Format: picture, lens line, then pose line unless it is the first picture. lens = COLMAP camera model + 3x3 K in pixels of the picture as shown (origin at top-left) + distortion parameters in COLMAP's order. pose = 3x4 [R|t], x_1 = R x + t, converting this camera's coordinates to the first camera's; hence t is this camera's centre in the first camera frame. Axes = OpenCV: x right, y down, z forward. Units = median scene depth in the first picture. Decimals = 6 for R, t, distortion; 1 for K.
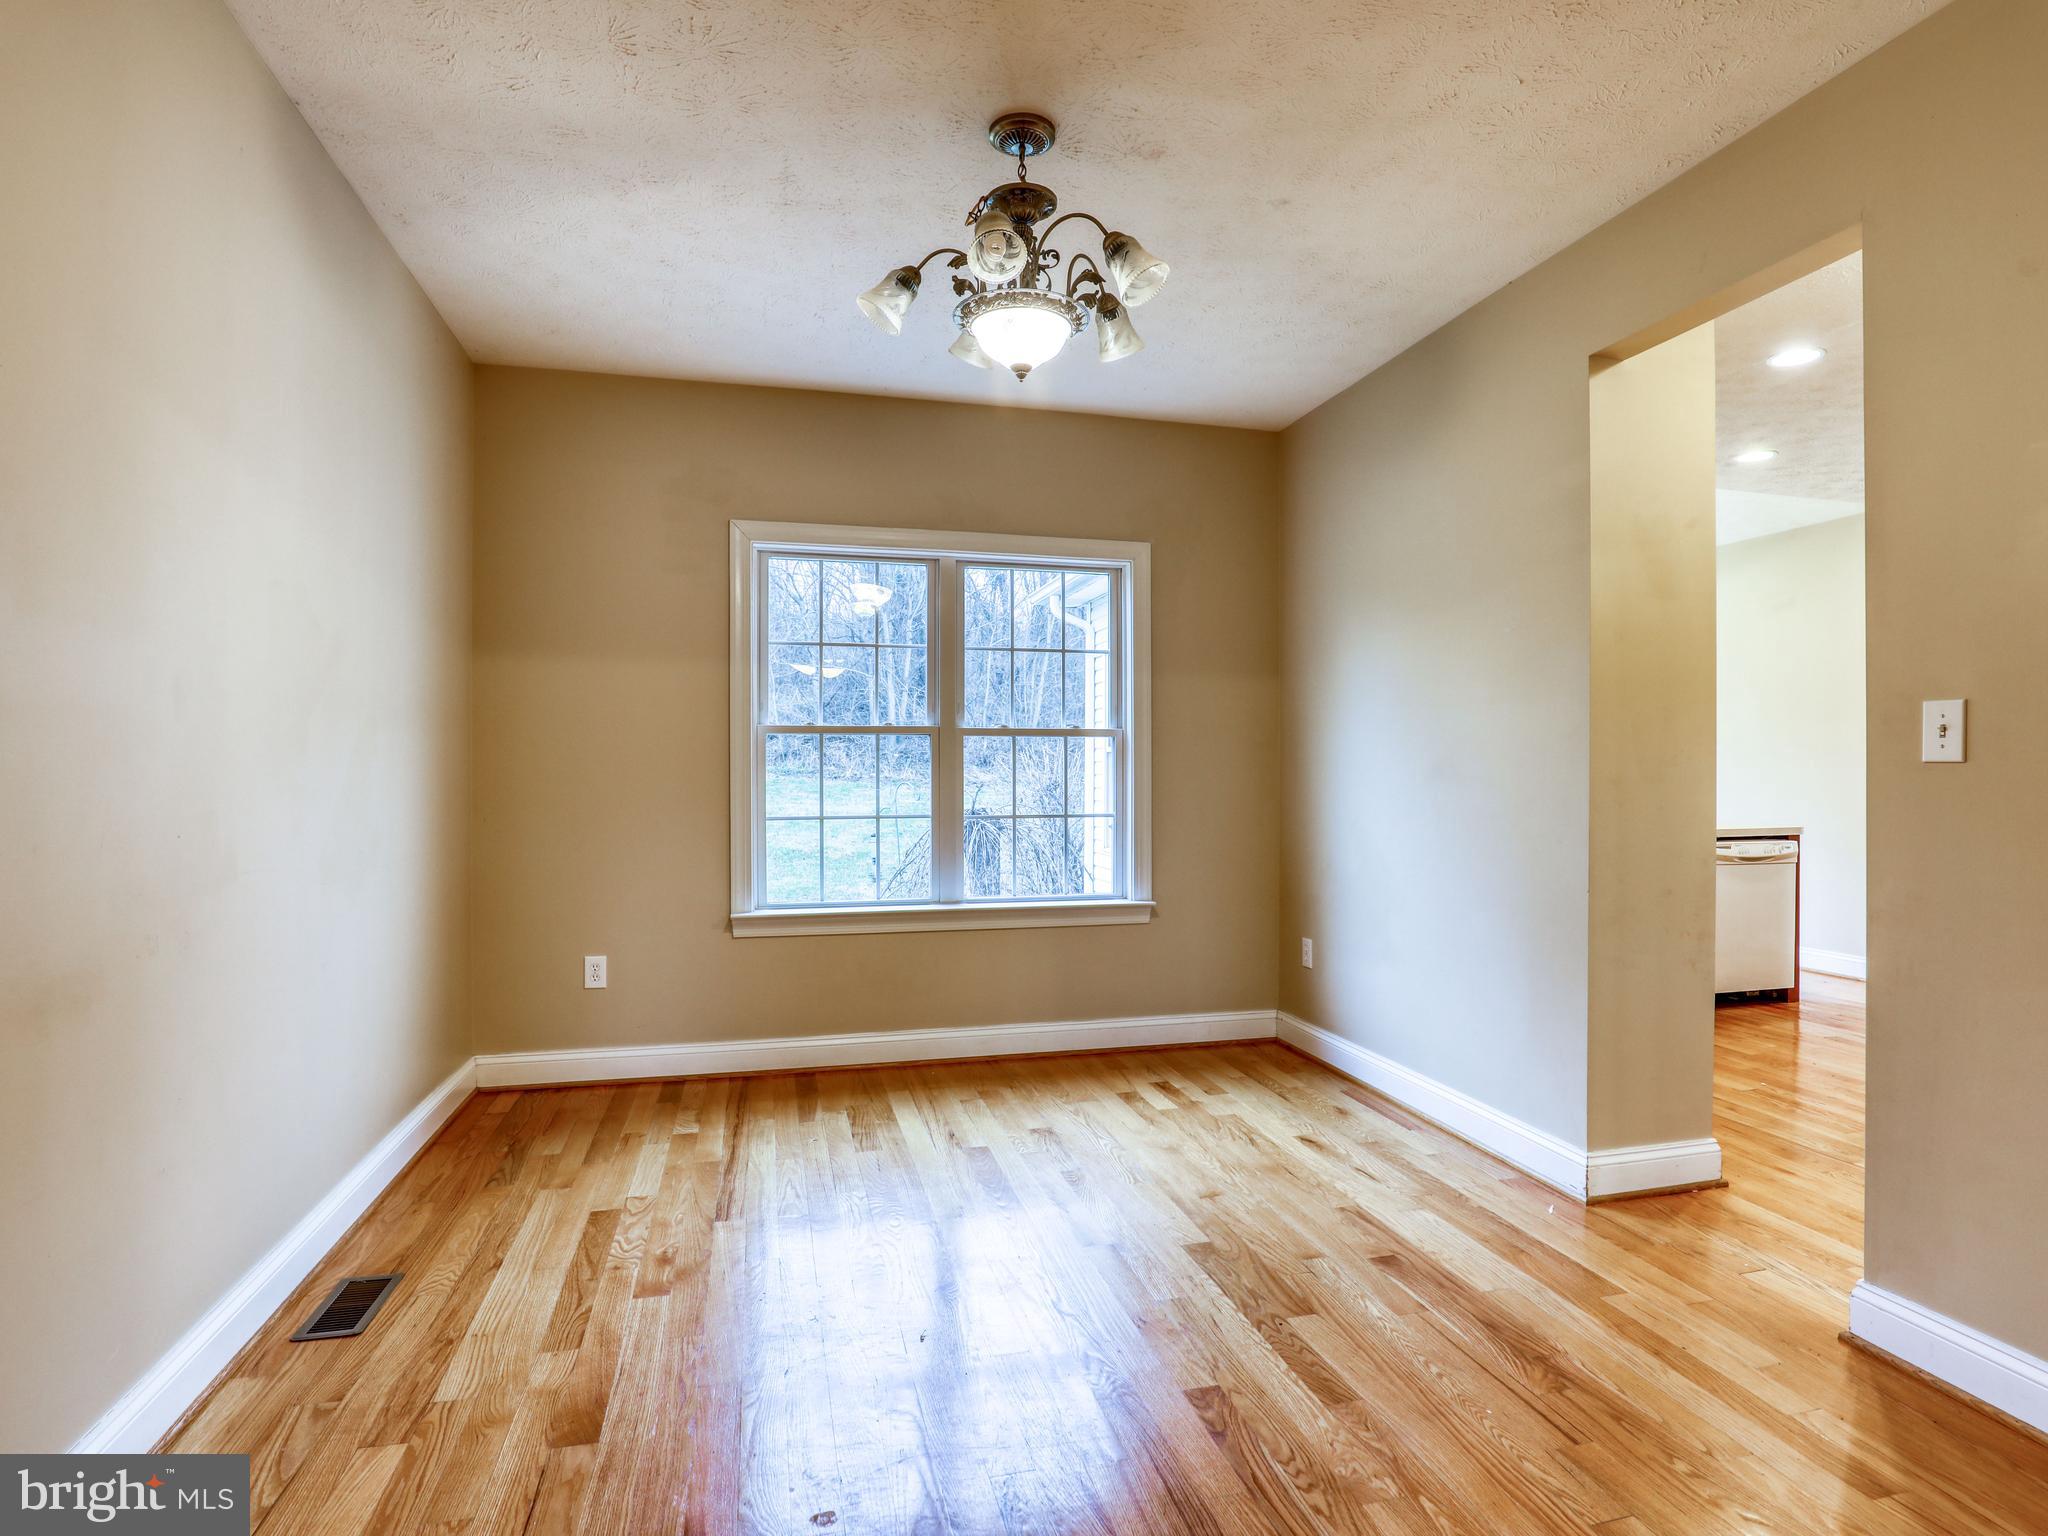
lens RADIAL K [[1068.5, 0, 1024.0], [0, 1068.5, 768.0], [0, 0, 1]] dist [0.013270, -0.000198]
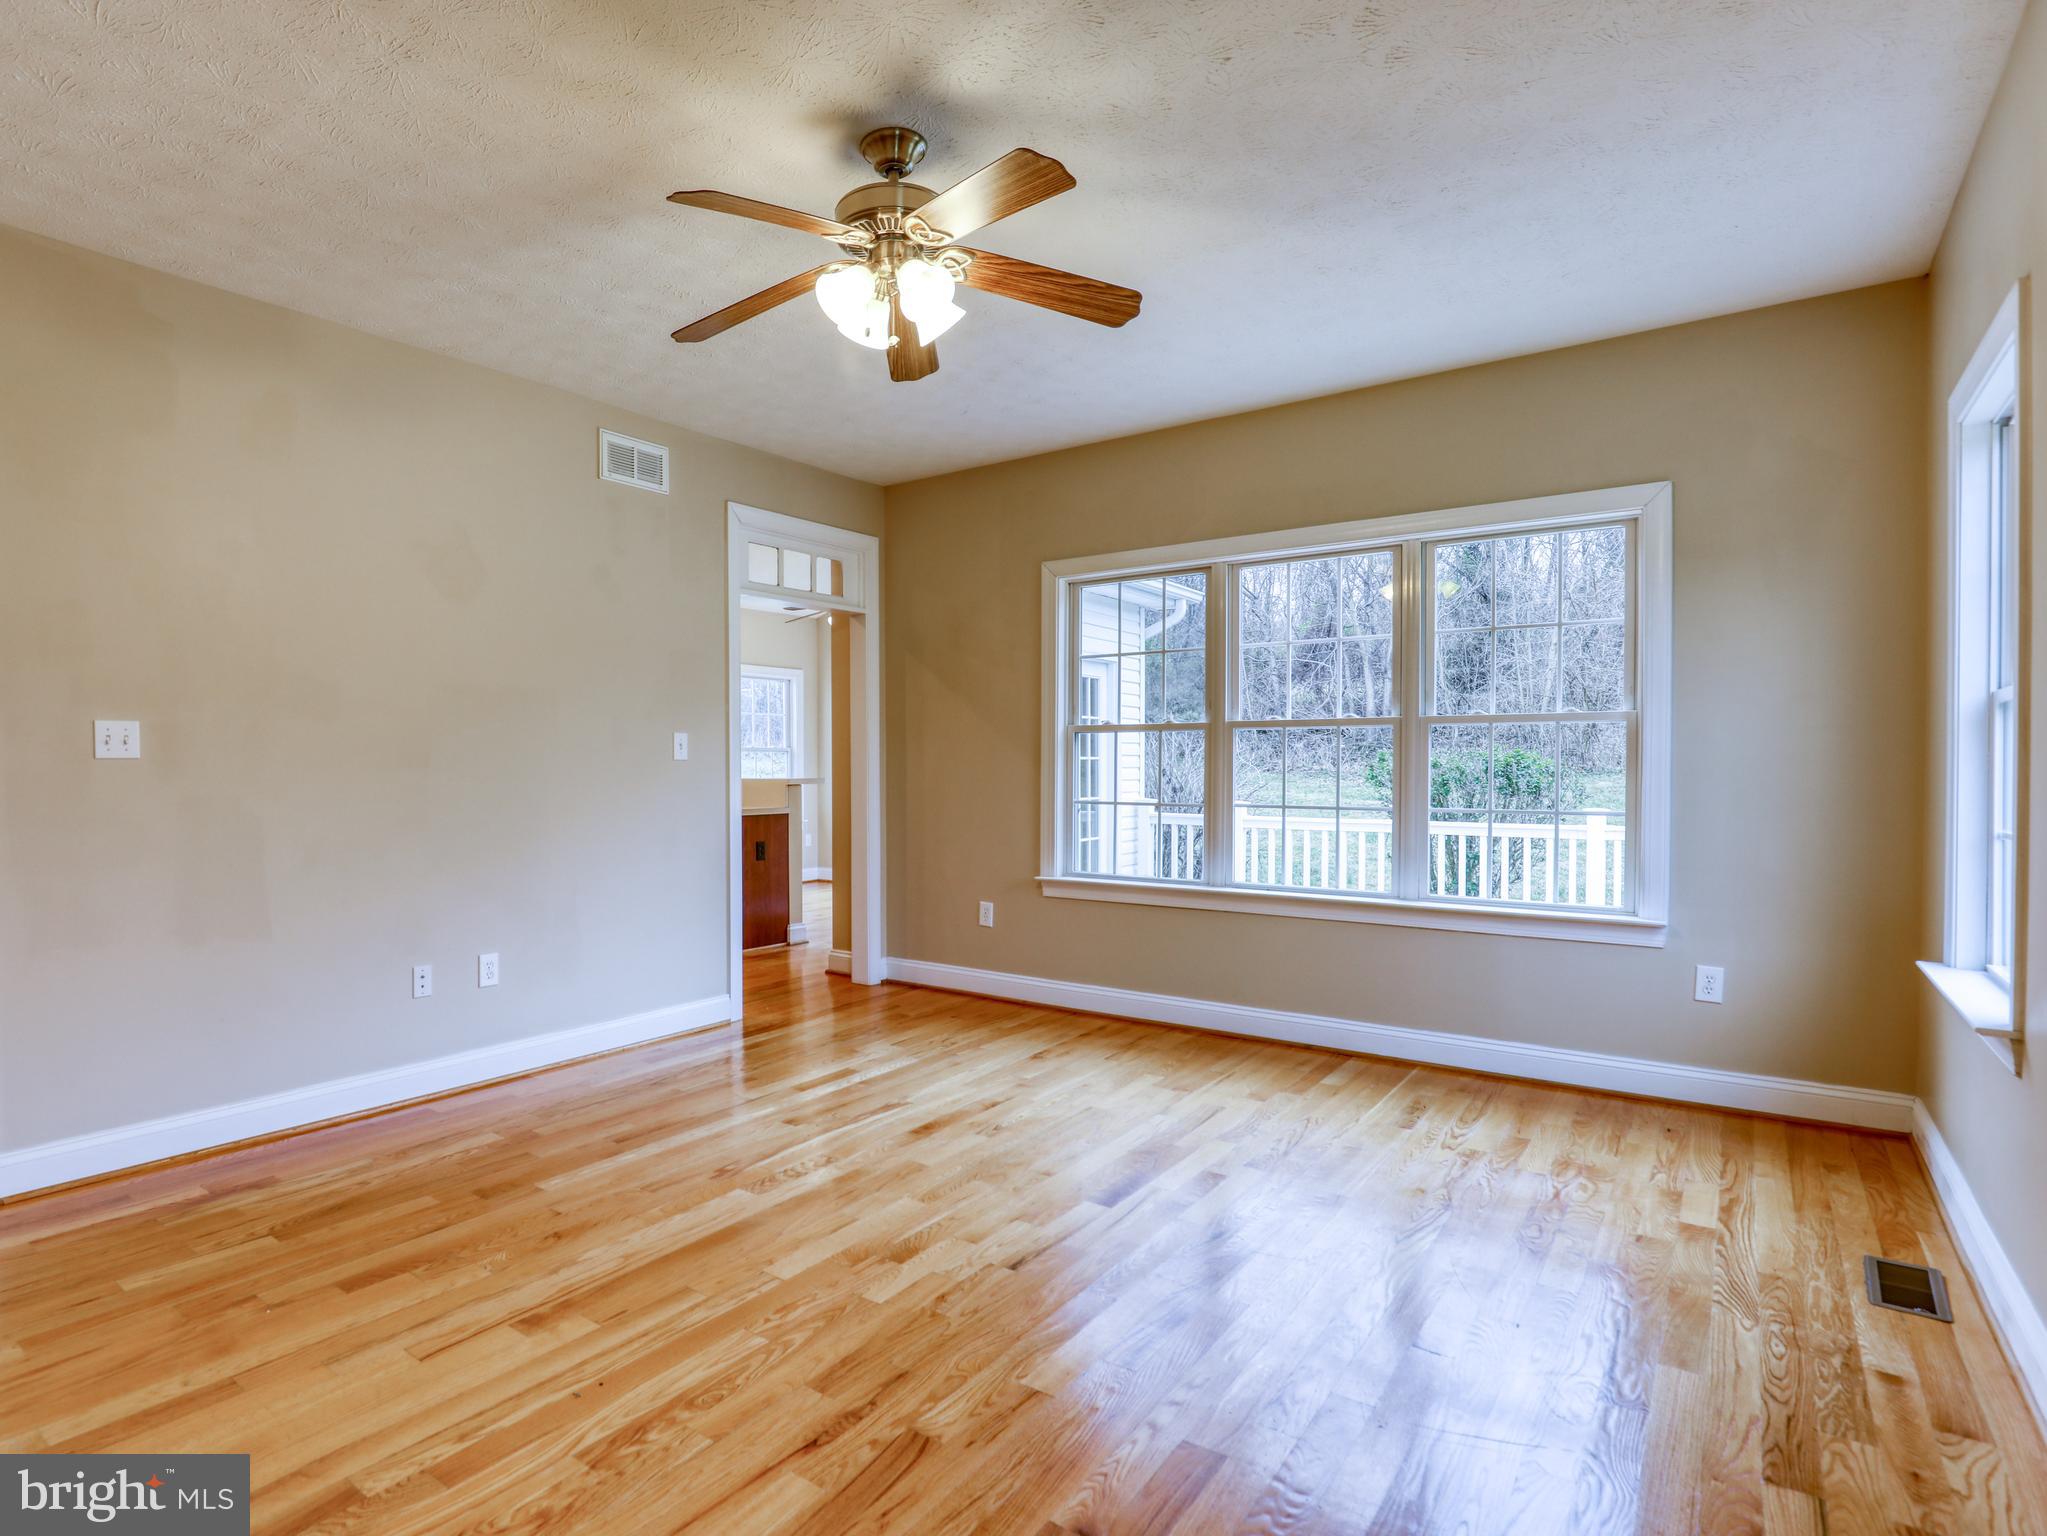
lens RADIAL K [[1072.1, 0, 1027.6], [0, 1072.1, 775.4], [0, 0, 1]] dist [-0.001595, -0.000462]
pose [[0.673489, 0.010891, -0.739117, 0.617727], [0.001400, 0.999871, 0.016009, -0.002616], [0.739196, -0.011817, 0.673387, 0.137313]]
